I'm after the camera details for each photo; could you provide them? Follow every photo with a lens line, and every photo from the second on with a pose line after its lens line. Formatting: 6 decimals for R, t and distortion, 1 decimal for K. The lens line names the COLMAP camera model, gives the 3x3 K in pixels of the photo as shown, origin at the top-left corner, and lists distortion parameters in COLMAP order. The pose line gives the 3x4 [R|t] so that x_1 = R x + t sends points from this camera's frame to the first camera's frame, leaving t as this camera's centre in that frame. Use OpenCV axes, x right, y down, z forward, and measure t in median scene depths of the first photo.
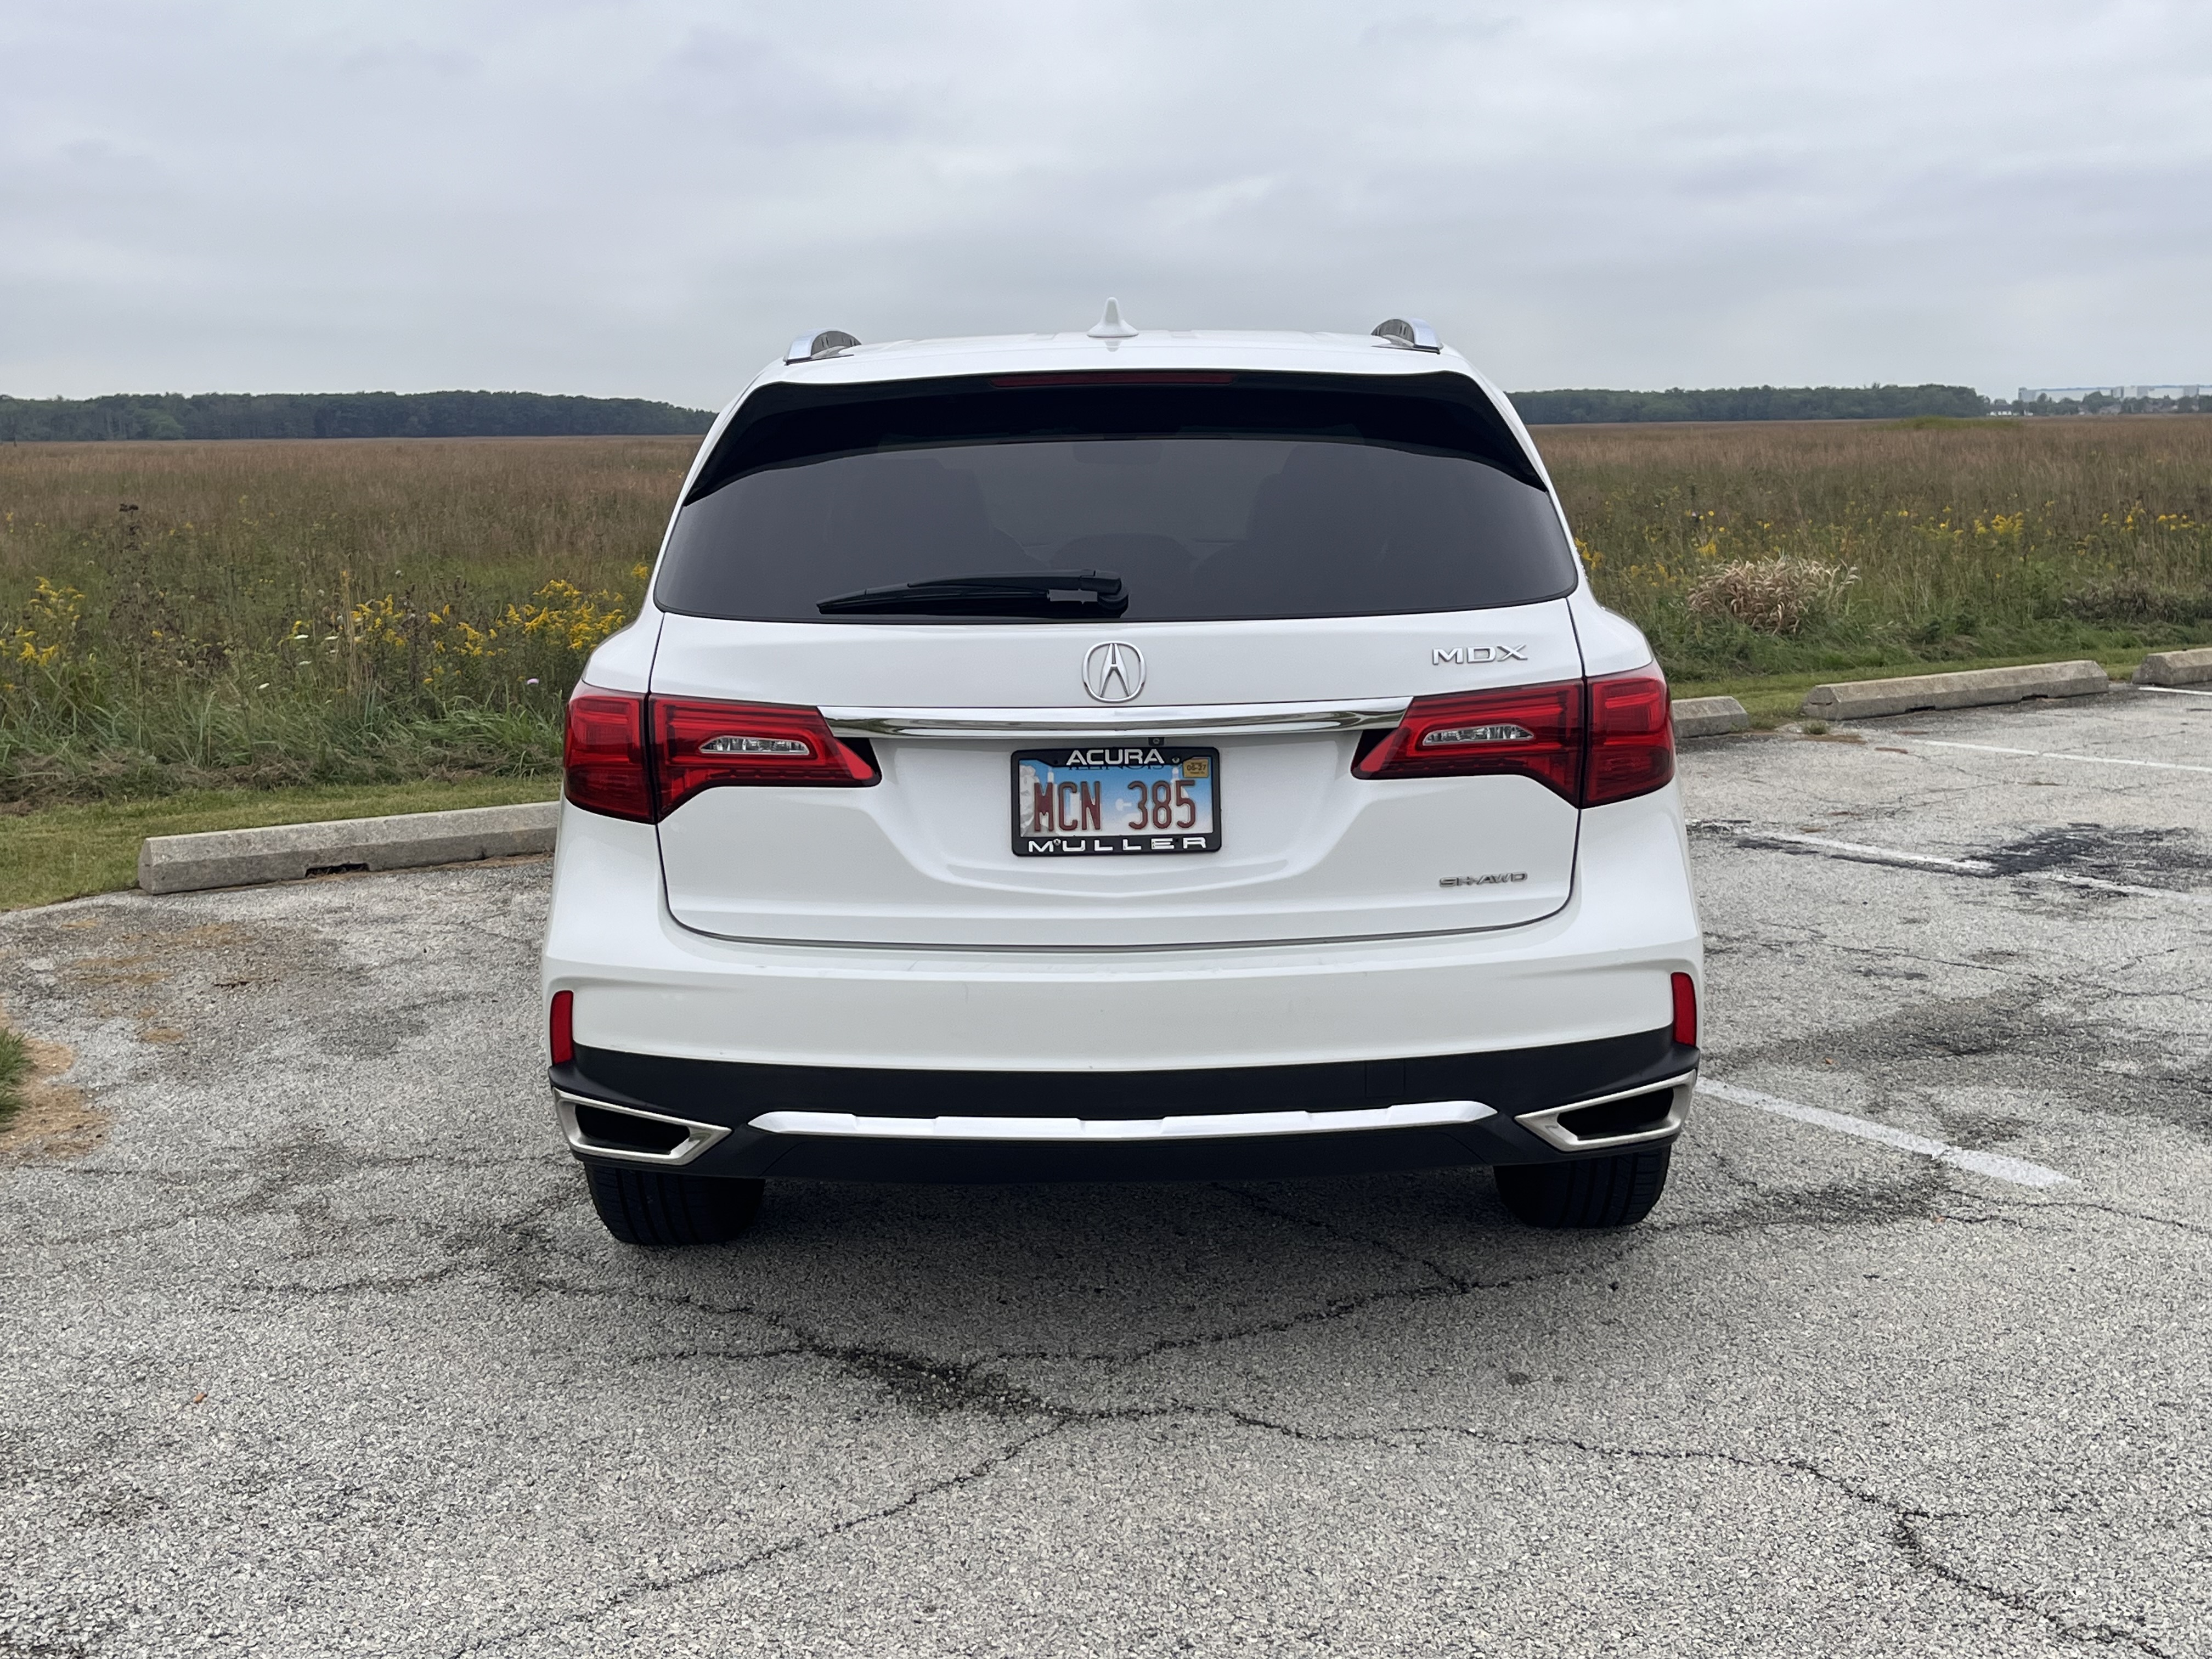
lens RADIAL K [[2523.4, 0, 1114.3], [0, 2523.4, 824.4], [0, 0, 1]] dist [0.027706, 0.000000]
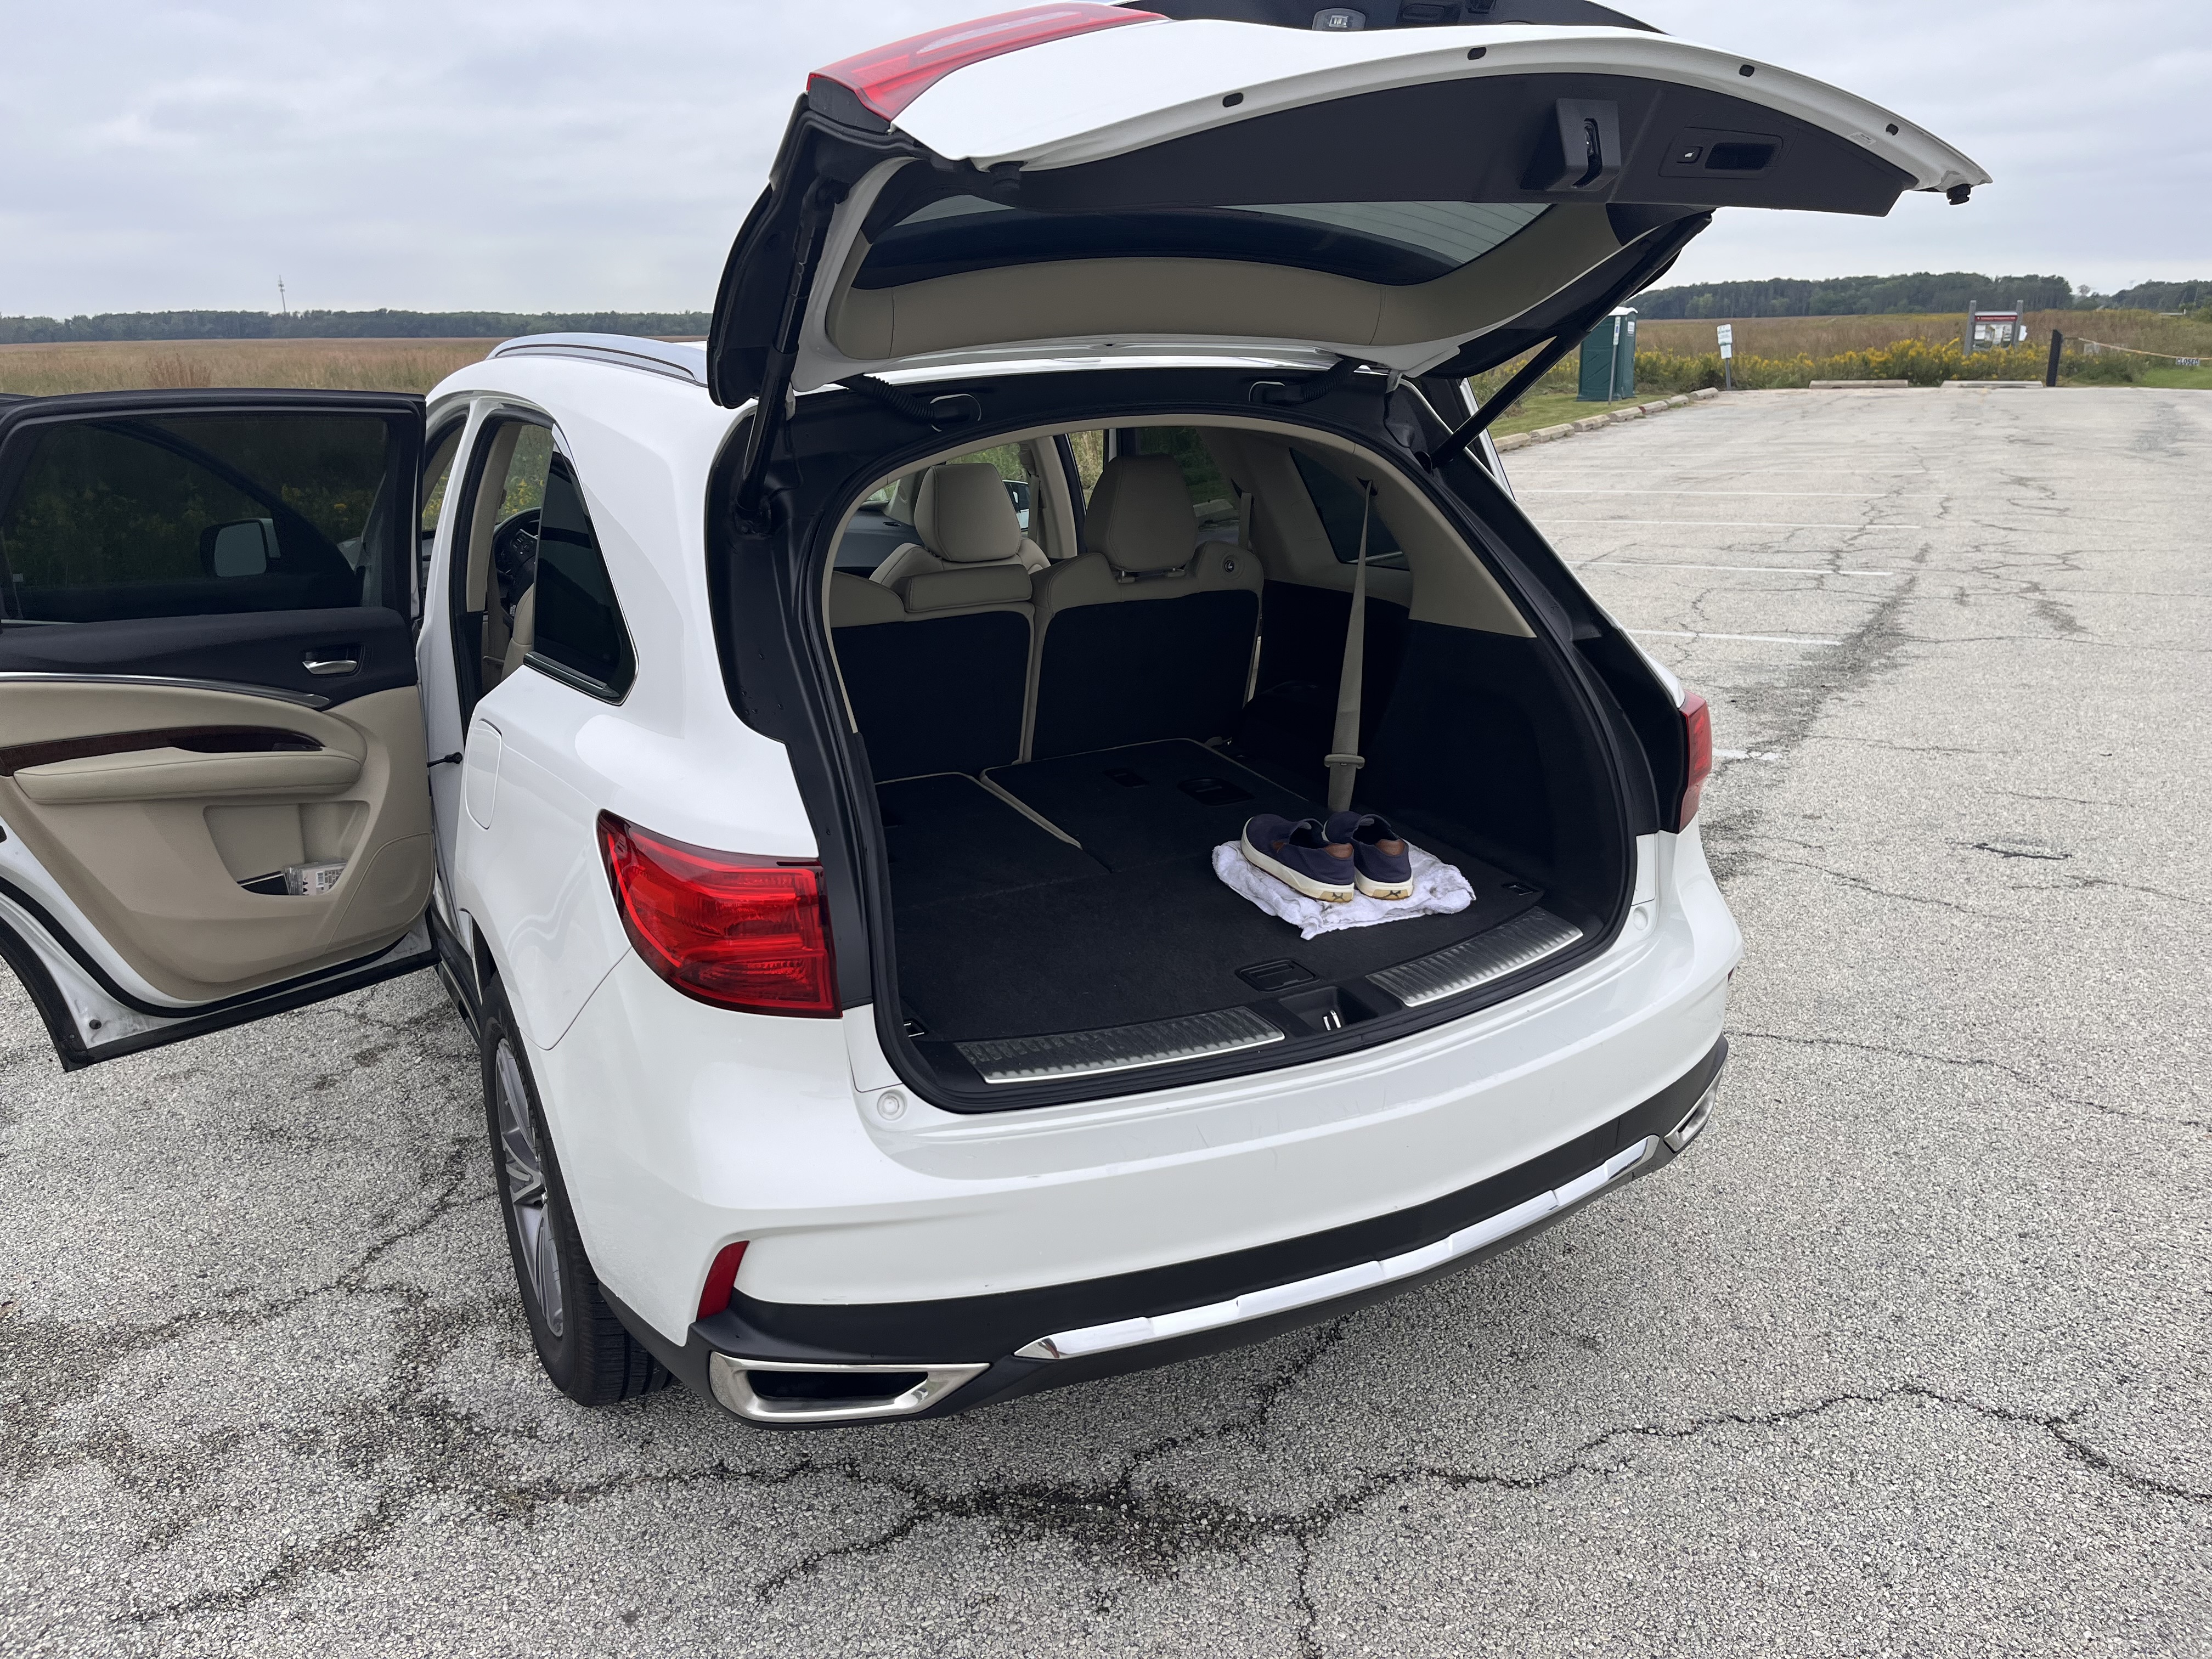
lens RADIAL K [[1676.3, 0, 1092.7], [0, 1676.3, 837.3], [0, 0, 1]] dist [0.066246, -0.093364]
pose [[0.869680, -0.142328, 0.472652, -0.305286], [0.079511, 0.985417, 0.150434, -0.110523], [-0.487170, -0.093248, 0.868314, 0.438475]]
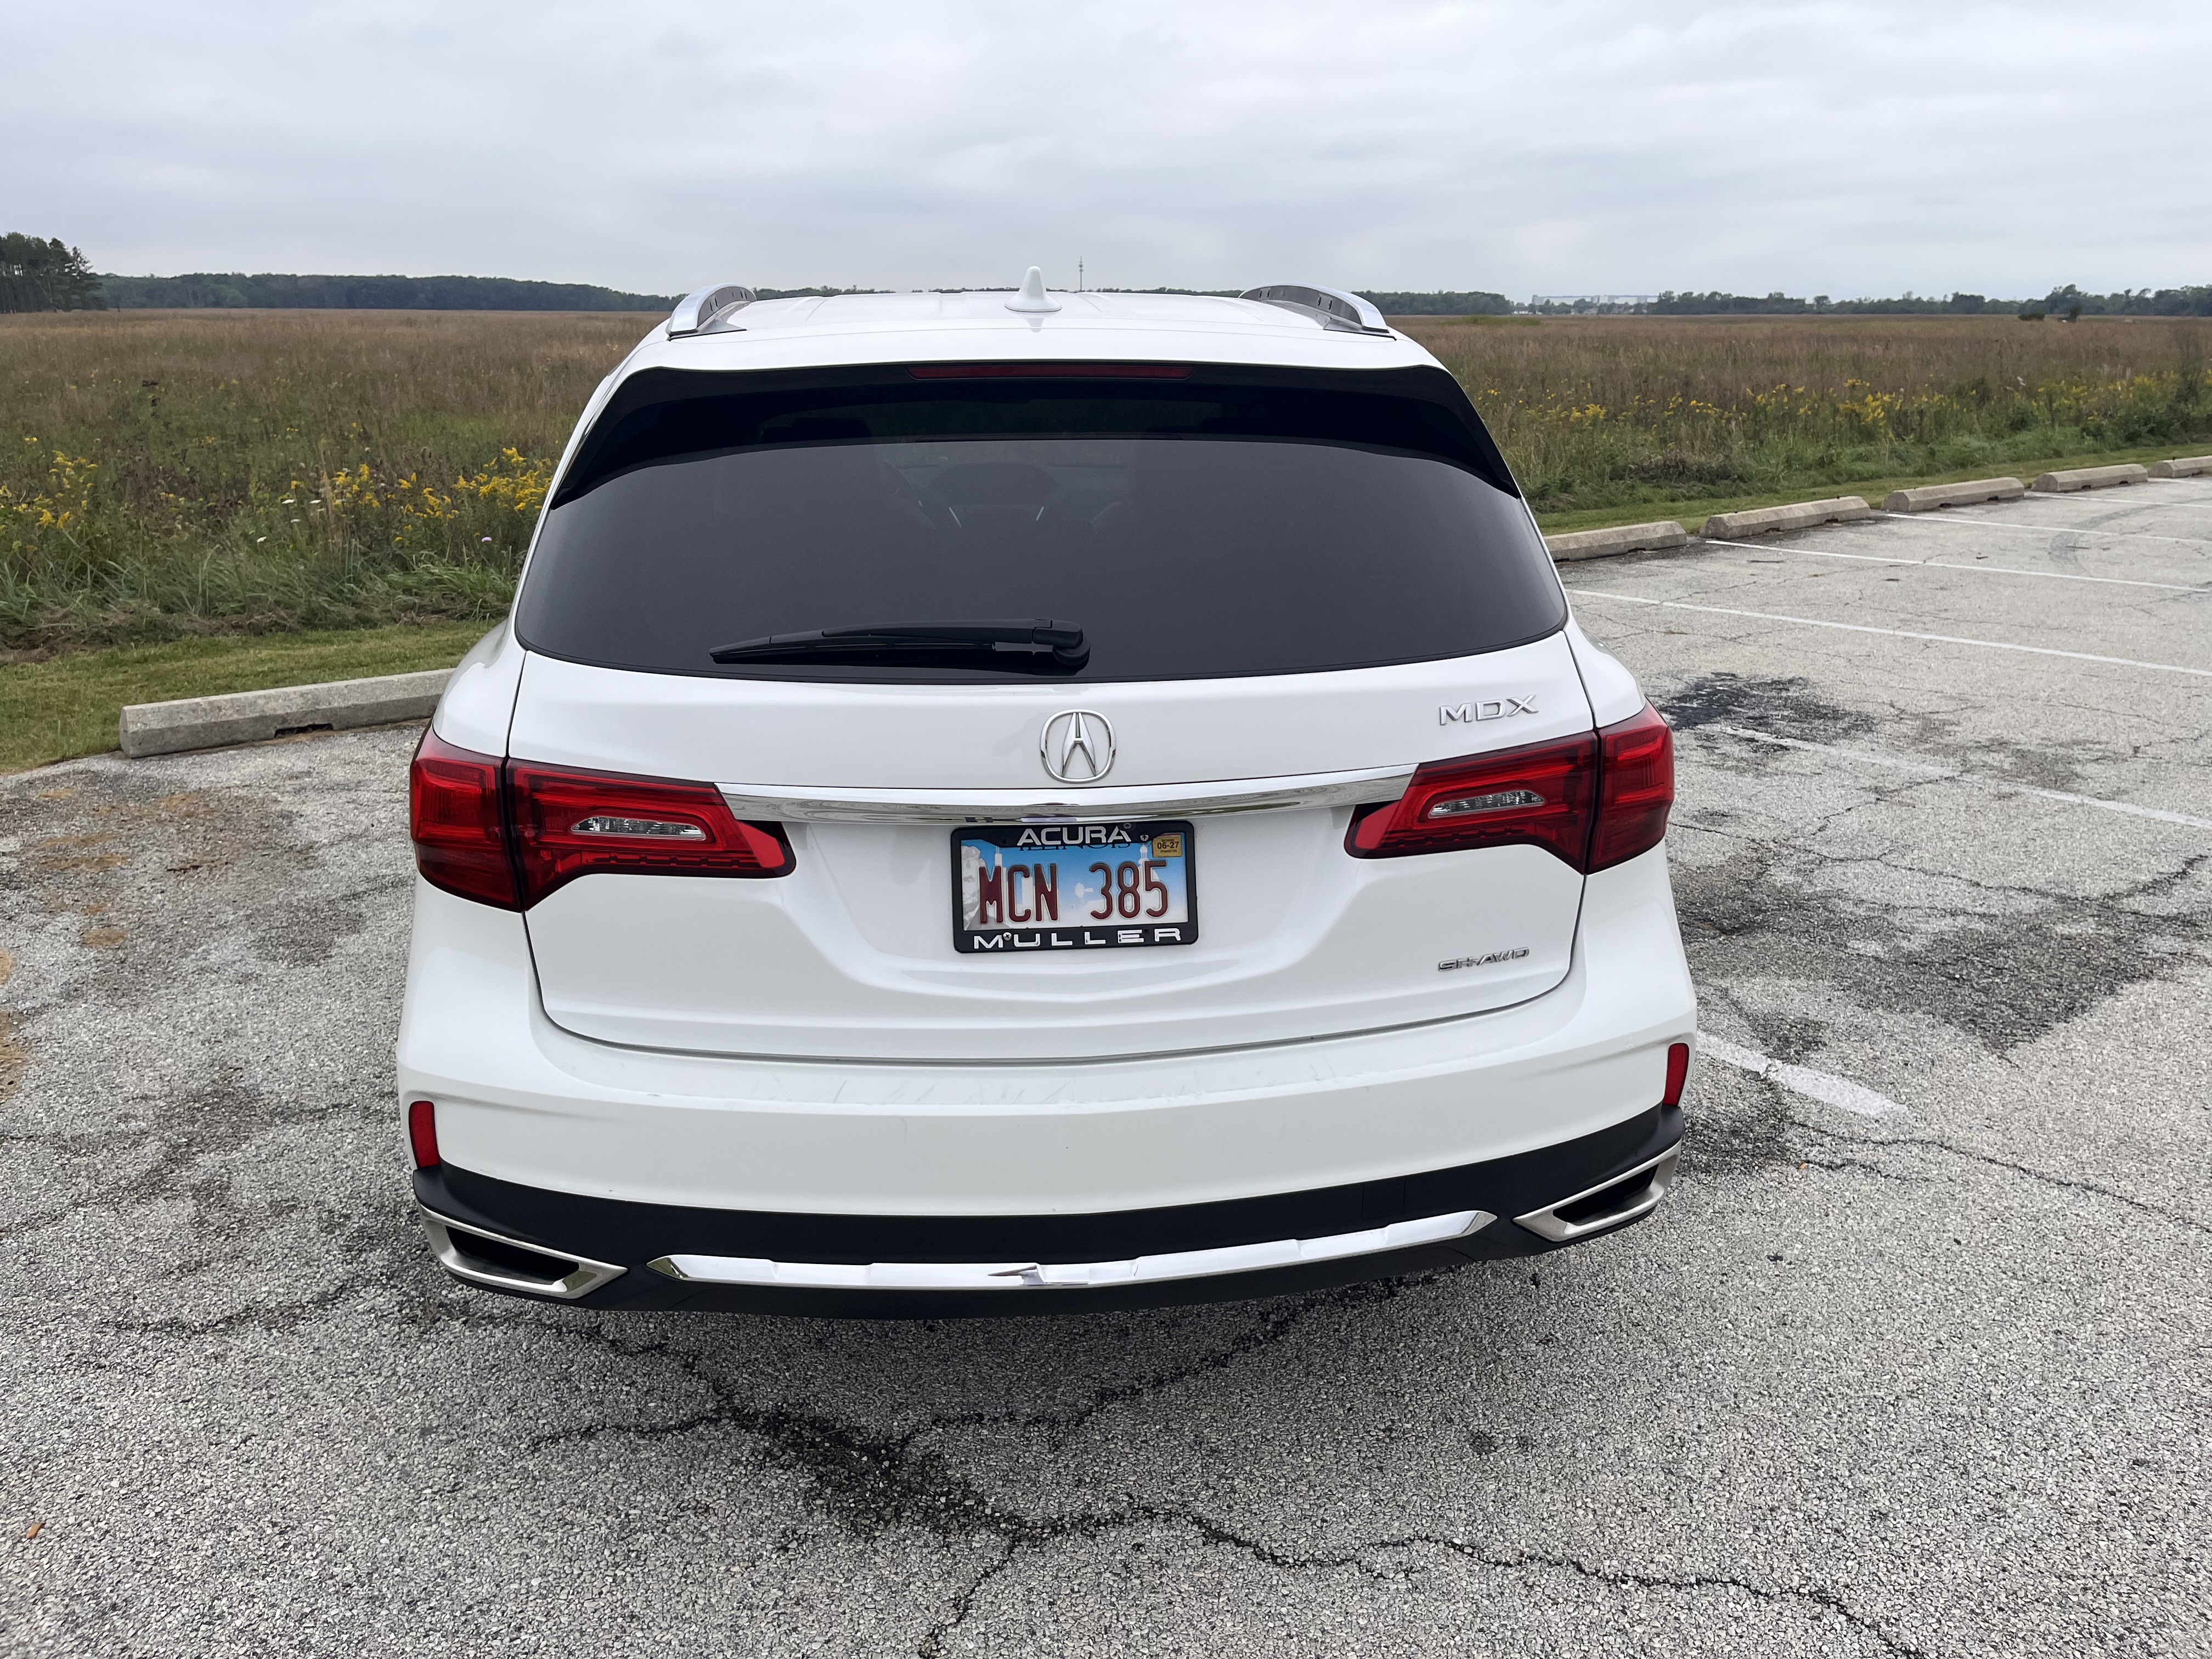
lens RADIAL K [[1676.3, 0, 1119.8], [0, 1676.3, 802.7], [0, 0, 1]] dist [0.066246, -0.093364]
pose [[0.993930, -0.014602, 0.109038, -0.038768], [0.000708, 0.991981, 0.126386, -0.092104], [-0.110009, -0.125542, 0.985970, 0.368573]]
